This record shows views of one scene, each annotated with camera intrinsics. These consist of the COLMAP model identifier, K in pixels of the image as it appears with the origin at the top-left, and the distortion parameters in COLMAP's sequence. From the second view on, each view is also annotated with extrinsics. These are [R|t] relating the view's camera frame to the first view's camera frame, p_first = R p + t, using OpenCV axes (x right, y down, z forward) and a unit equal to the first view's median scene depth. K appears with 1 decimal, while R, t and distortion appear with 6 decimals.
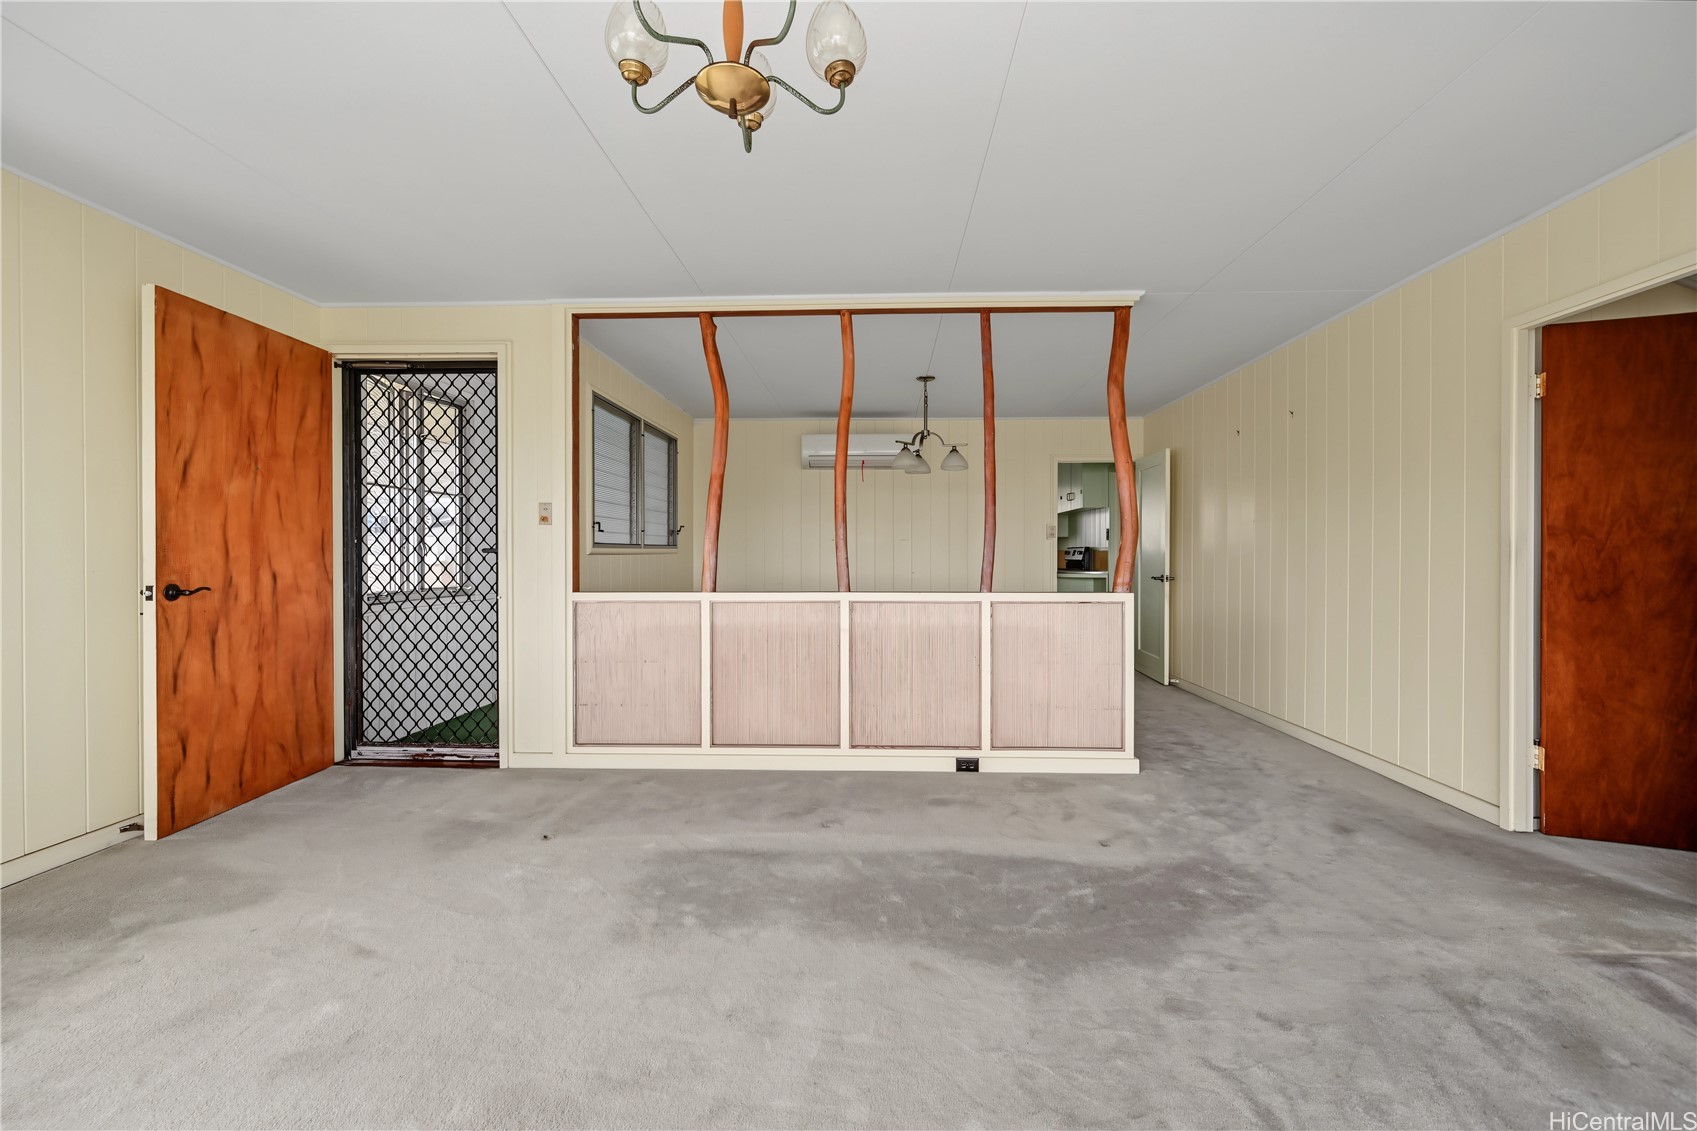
lens RADIAL K [[677.6, 0, 852.4], [0, 677.6, 554.1], [0, 0, 1]] dist [0.000582, -0.000123]
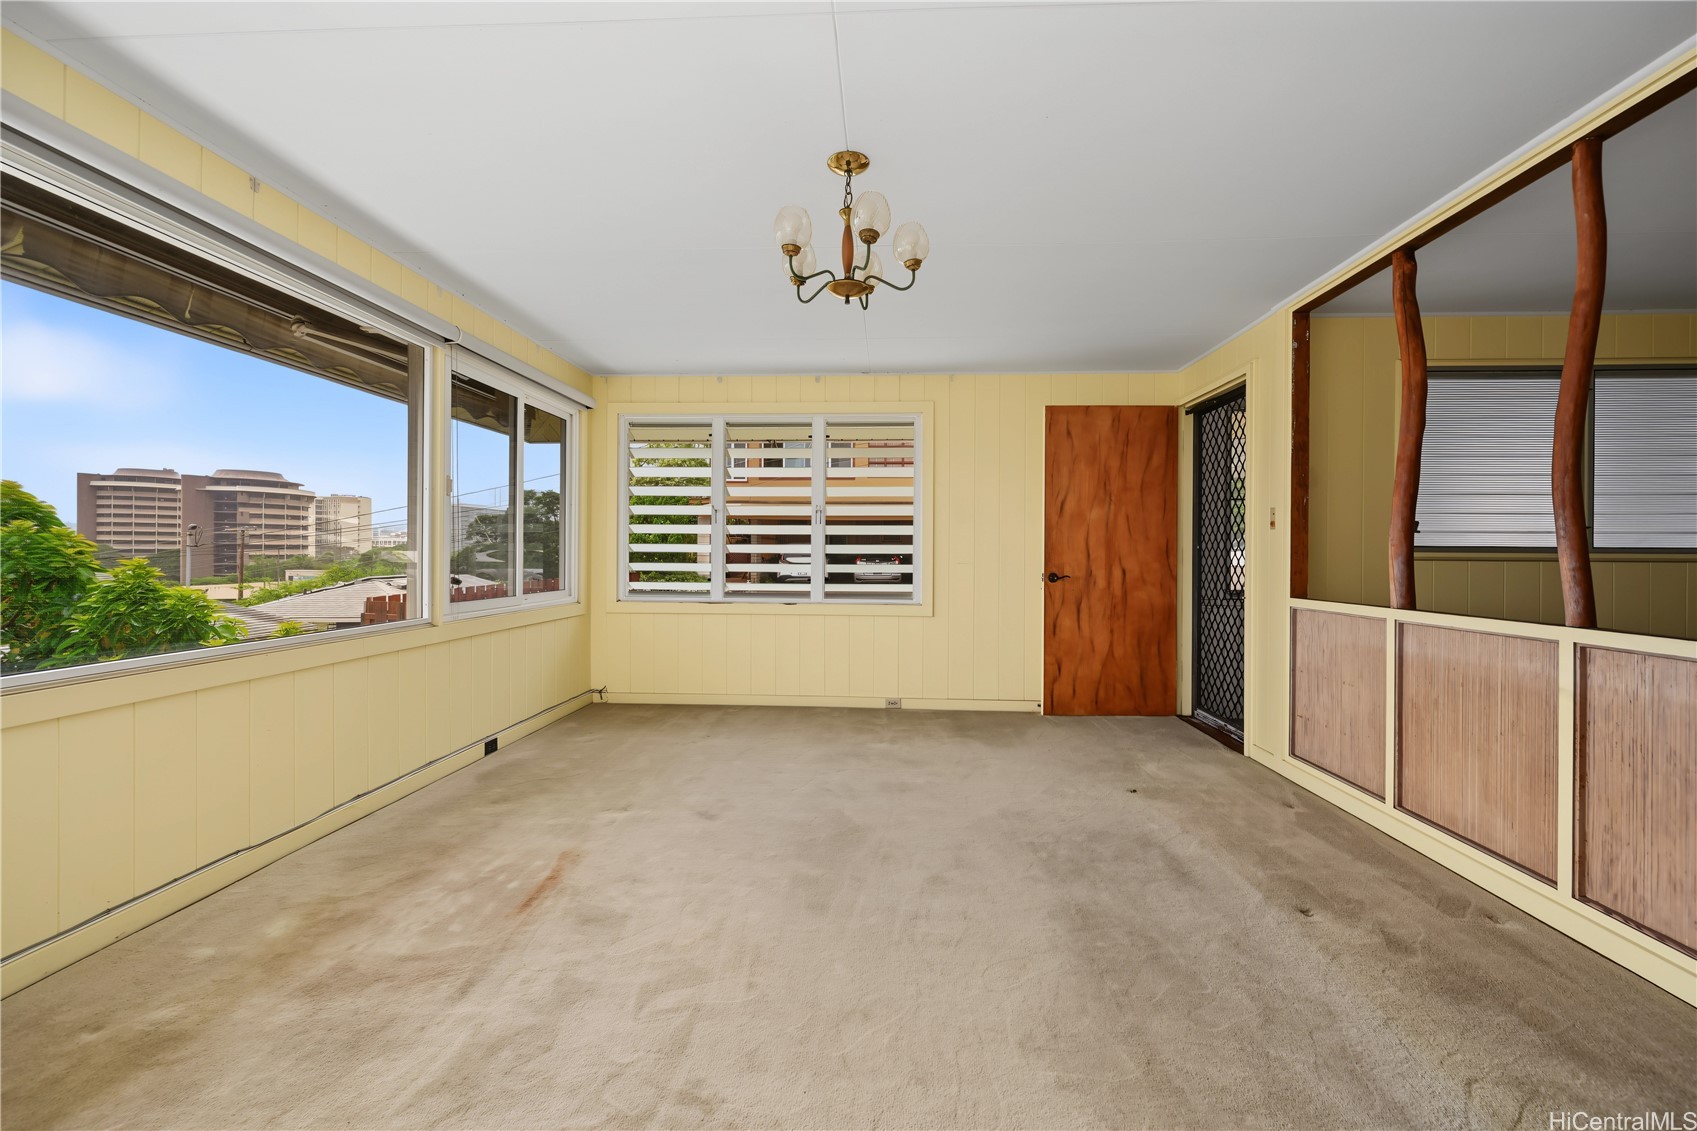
lens RADIAL K [[677.6, 0, 852.4], [0, 677.6, 554.1], [0, 0, 1]] dist [0.000582, -0.000123]
pose [[-0.010452, 0.001947, -0.999943, 0.658934], [-0.010949, 0.999938, 0.002061, -0.001909], [0.999885, 0.010970, -0.010430, 0.435944]]
